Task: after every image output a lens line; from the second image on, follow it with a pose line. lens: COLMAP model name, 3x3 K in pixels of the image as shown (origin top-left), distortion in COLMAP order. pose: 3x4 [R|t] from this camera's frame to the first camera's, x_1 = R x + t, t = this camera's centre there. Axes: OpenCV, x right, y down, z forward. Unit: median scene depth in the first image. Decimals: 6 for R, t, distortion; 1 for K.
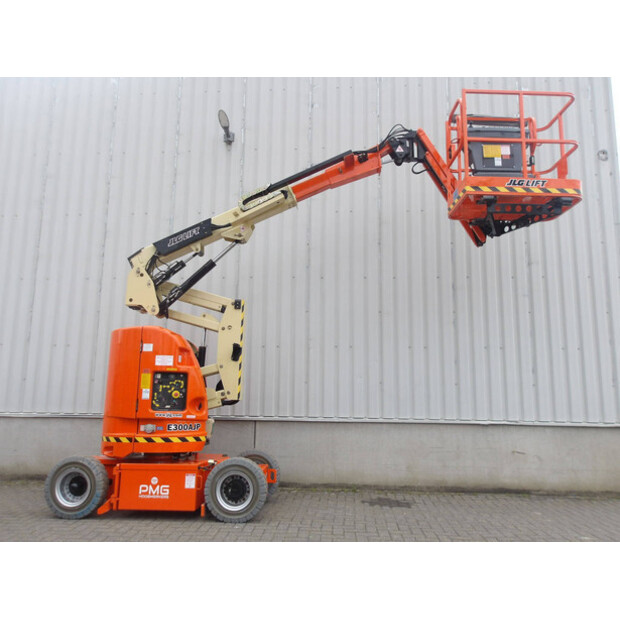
lens RADIAL K [[506.8, 0, 305.7], [0, 506.8, 308.3], [0, 0, 1]] dist [-0.002968, 0.007519]
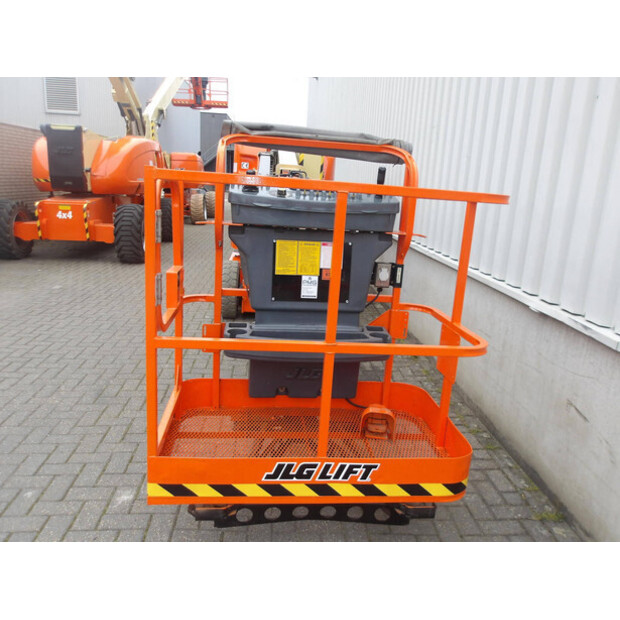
lens RADIAL K [[506.8, 0, 310.4], [0, 506.8, 310.7], [0, 0, 1]] dist [-0.002968, 0.007519]
pose [[0.142767, 0.240449, -0.960105, 0.873326], [0.115994, 0.959293, 0.257494, 0.135689], [0.982936, -0.148128, 0.109065, 0.978069]]
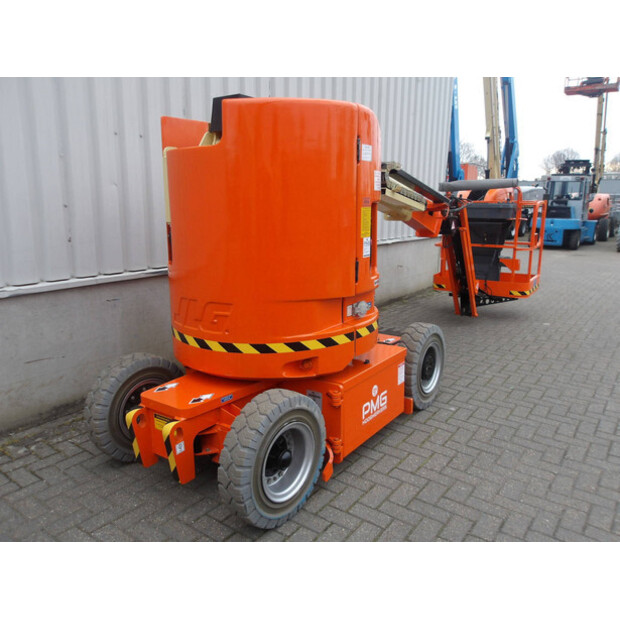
lens RADIAL K [[506.8, 0, 311.4], [0, 506.8, 308.0], [0, 0, 1]] dist [-0.002968, 0.007519]
pose [[0.529001, -0.185187, 0.828169, -0.758229], [-0.149673, 0.940241, 0.305852, 0.075402], [-0.835318, -0.285751, 0.469671, 0.761881]]
